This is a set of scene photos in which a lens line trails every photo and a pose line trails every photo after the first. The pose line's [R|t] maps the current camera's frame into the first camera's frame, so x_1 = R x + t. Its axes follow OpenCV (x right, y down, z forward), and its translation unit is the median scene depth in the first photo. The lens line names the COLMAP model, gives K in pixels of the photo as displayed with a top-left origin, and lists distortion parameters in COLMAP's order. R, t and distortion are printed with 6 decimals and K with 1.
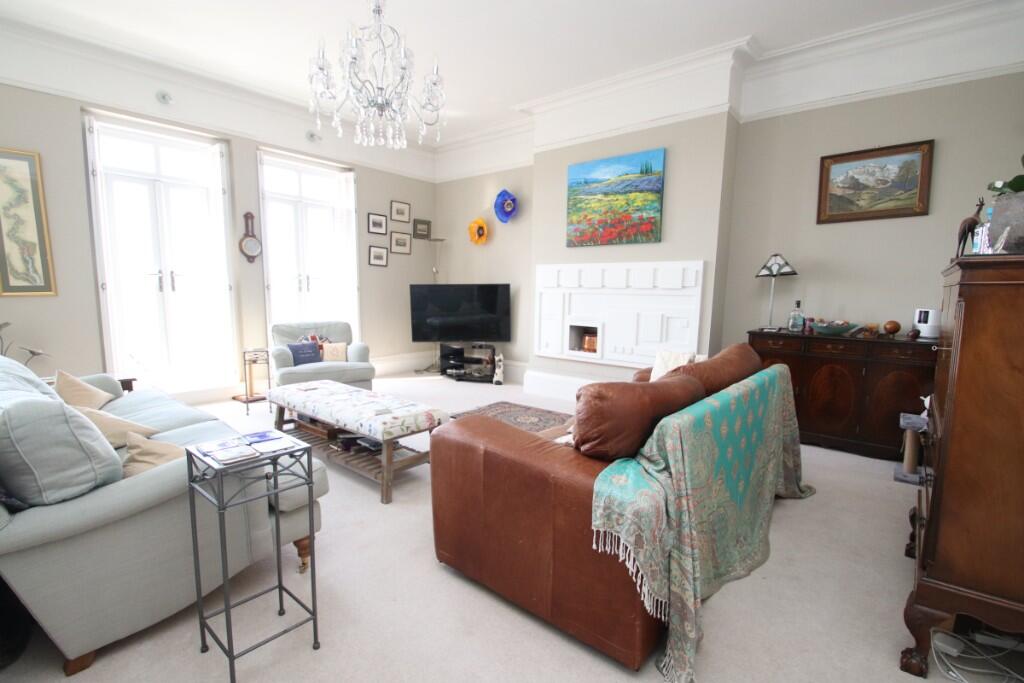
lens RADIAL K [[479.3, 0, 513.8], [0, 479.3, 355.0], [0, 0, 1]] dist [0.026229, -0.023138]
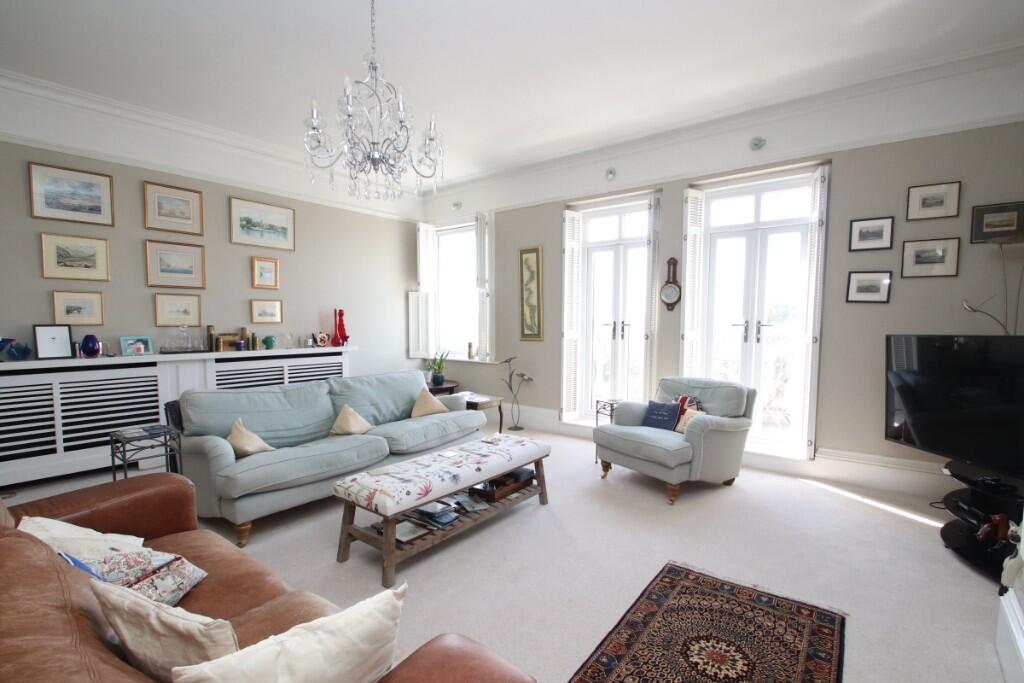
lens RADIAL K [[478.3, 0, 516.9], [0, 478.3, 357.0], [0, 0, 1]] dist [0.015858, -0.017707]
pose [[0.034865, 0.060896, -0.997535, 0.395957], [-0.137209, 0.988982, 0.055579, -0.117533], [0.989928, 0.134933, 0.042837, 0.706336]]
